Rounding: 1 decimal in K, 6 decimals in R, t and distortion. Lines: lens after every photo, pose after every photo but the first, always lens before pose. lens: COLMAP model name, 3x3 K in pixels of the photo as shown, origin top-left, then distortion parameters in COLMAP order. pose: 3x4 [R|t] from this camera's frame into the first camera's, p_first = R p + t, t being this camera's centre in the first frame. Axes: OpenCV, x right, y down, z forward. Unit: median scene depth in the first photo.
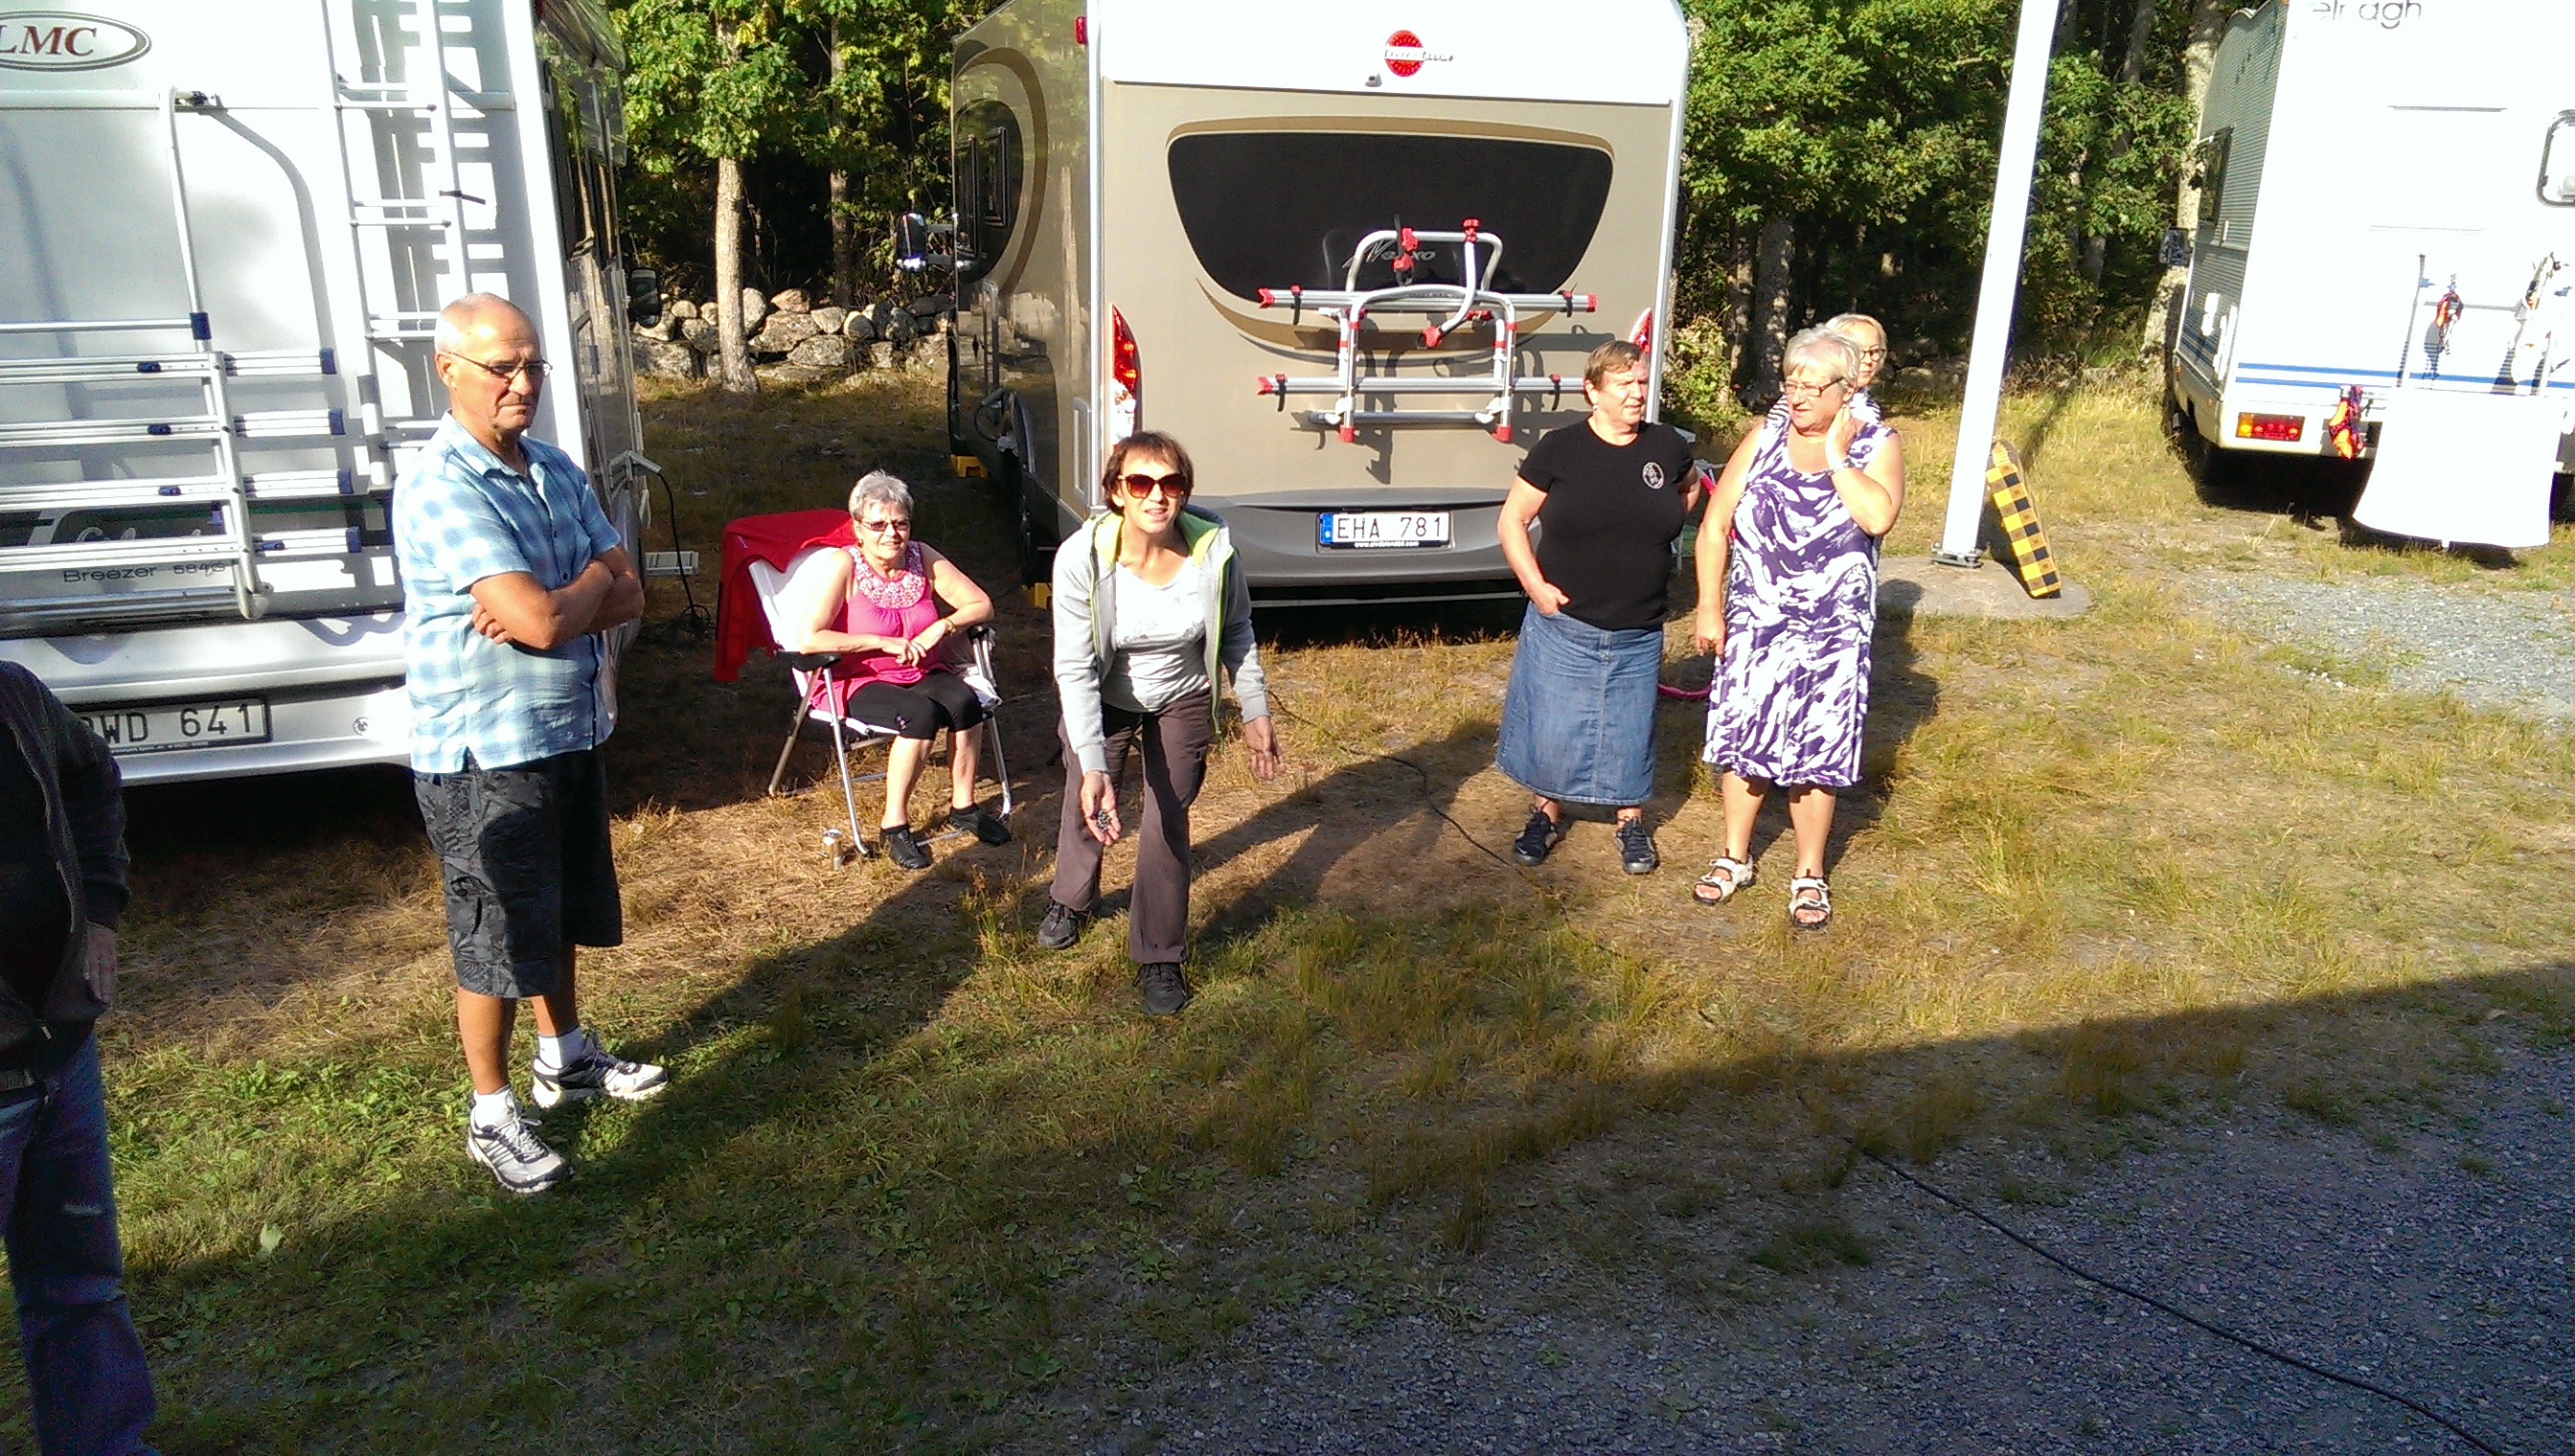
lens RADIAL K [[1836.4, 0, 1295.6], [0, 1836.4, 727.3], [0, 0, 1]] dist [0.049023, -0.071759]
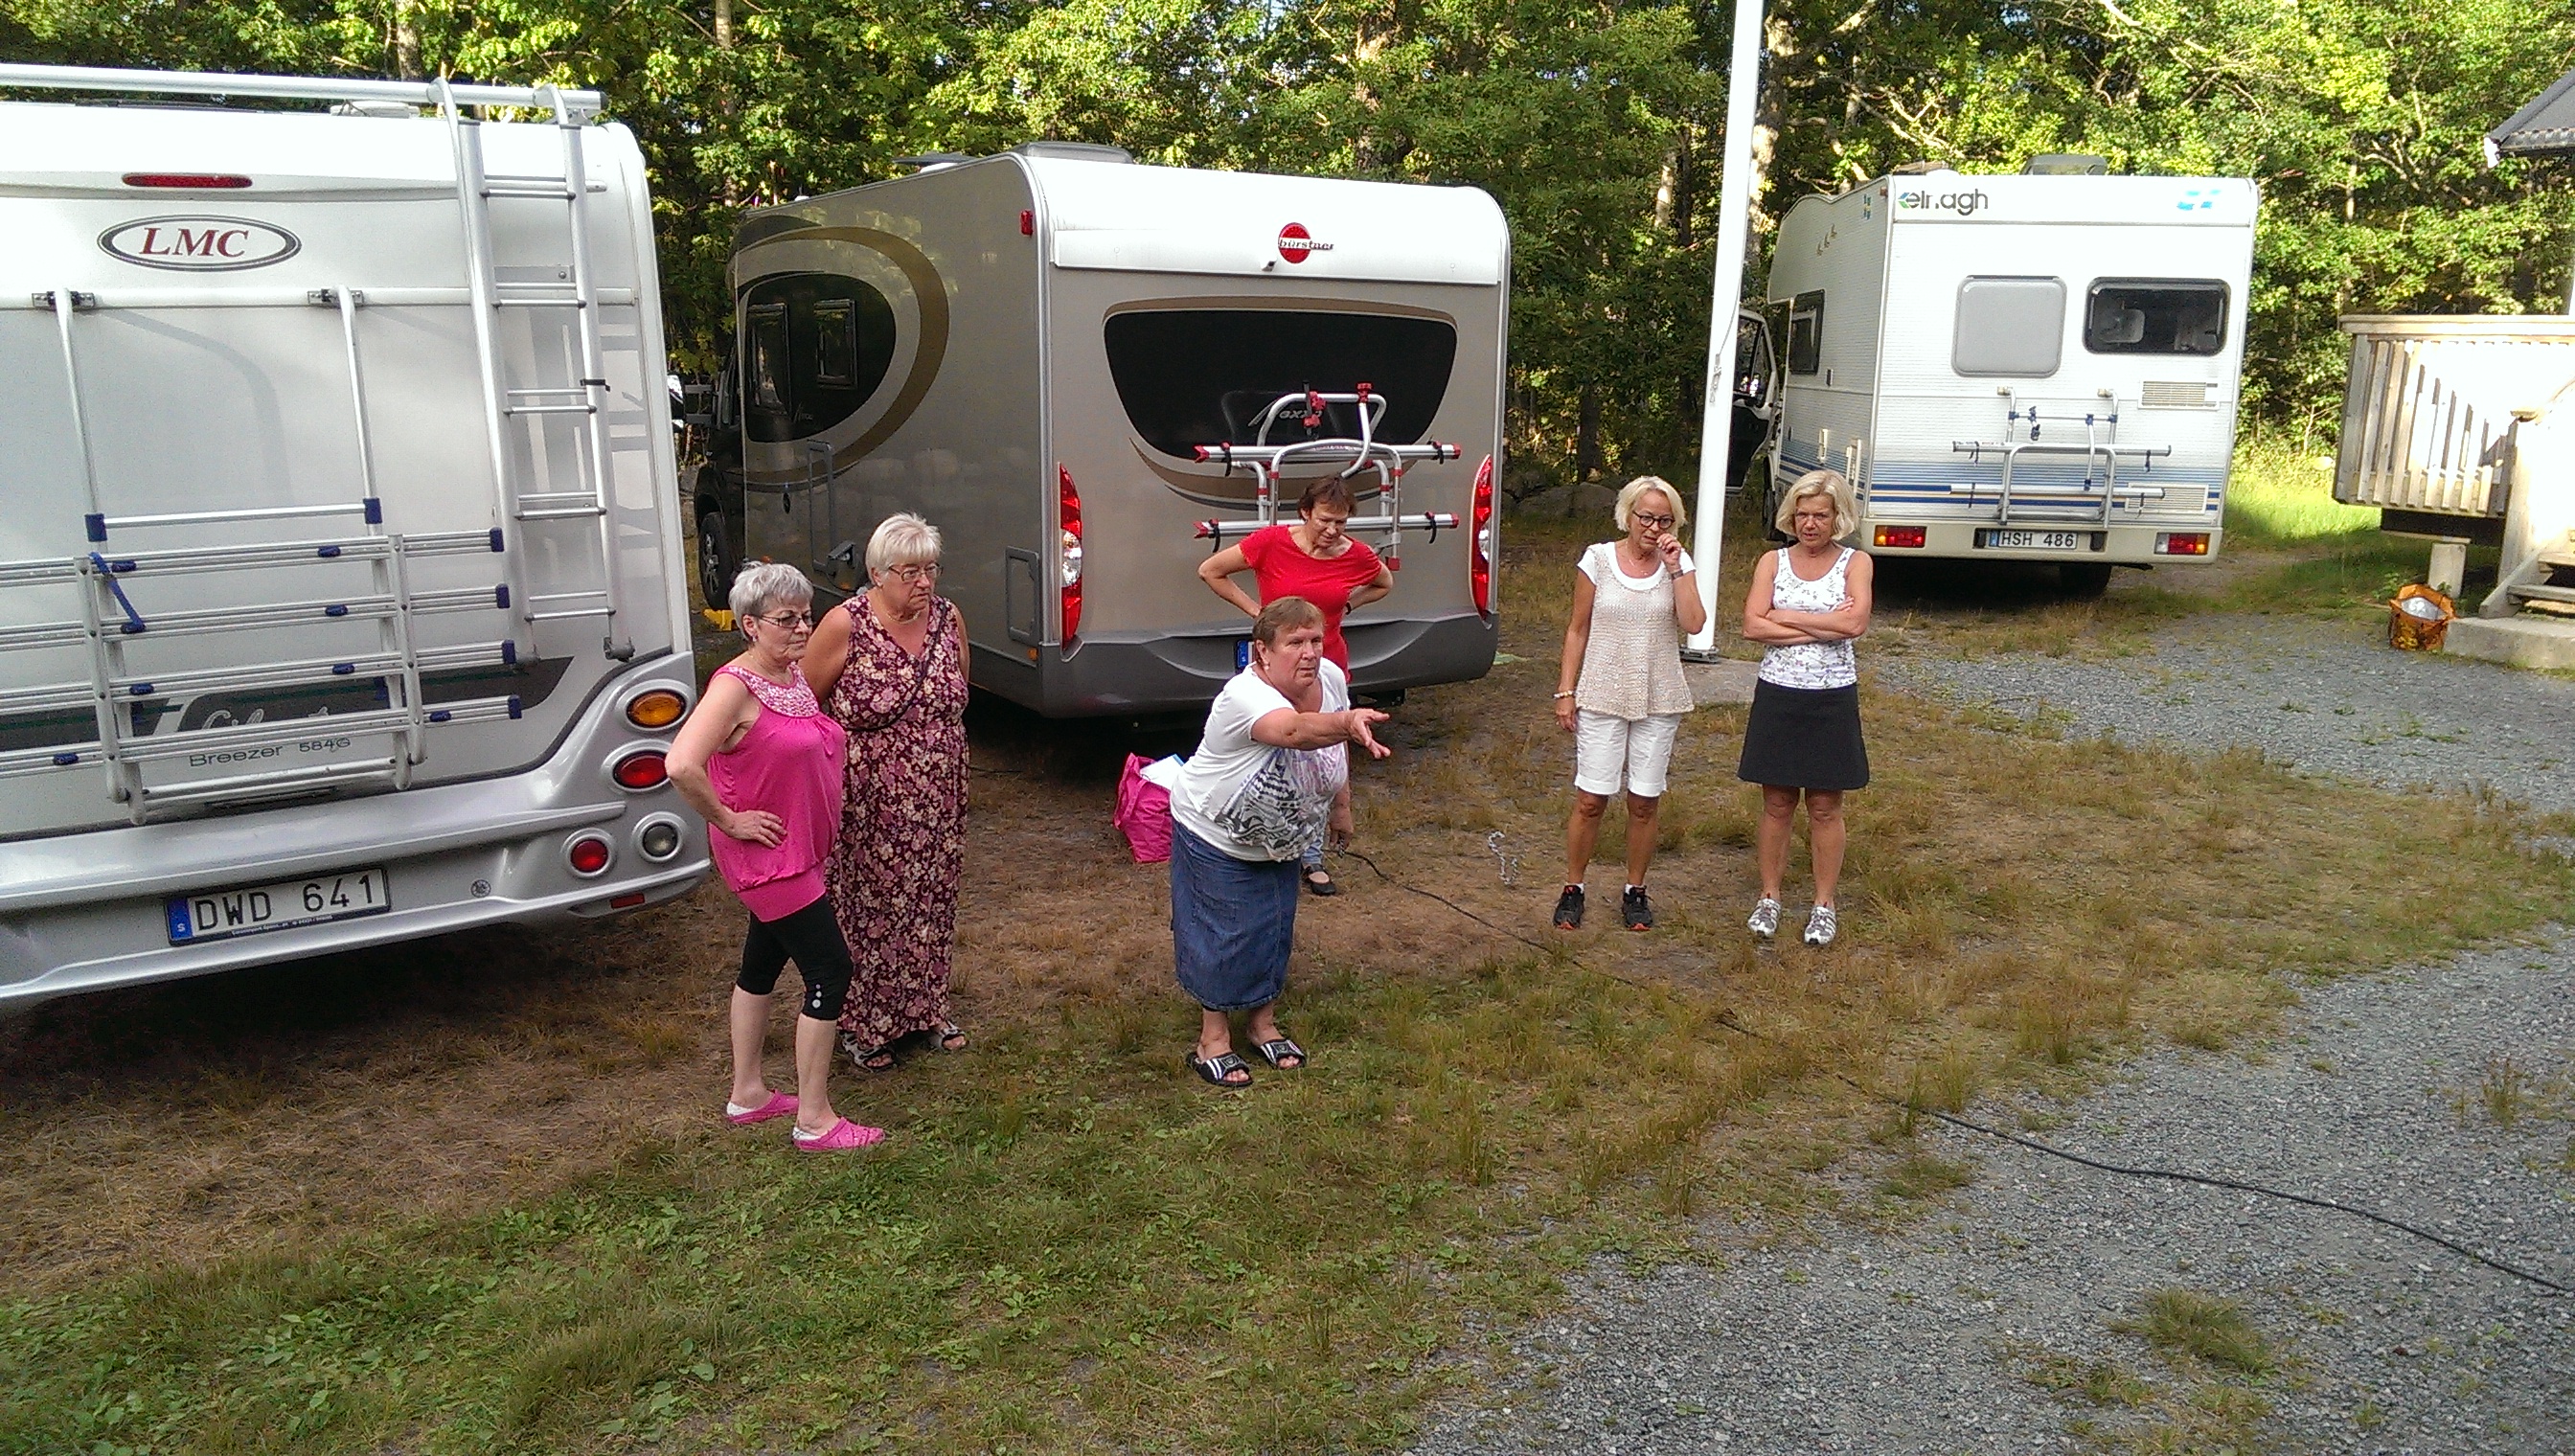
lens RADIAL K [[1836.4, 0, 1281.7], [0, 1836.4, 719.6], [0, 0, 1]] dist [0.049023, -0.071759]
pose [[0.968259, -0.064369, 0.241520, -0.249831], [0.083939, 0.993893, -0.071625, 0.013363], [-0.235435, 0.089624, 0.967749, -0.087524]]
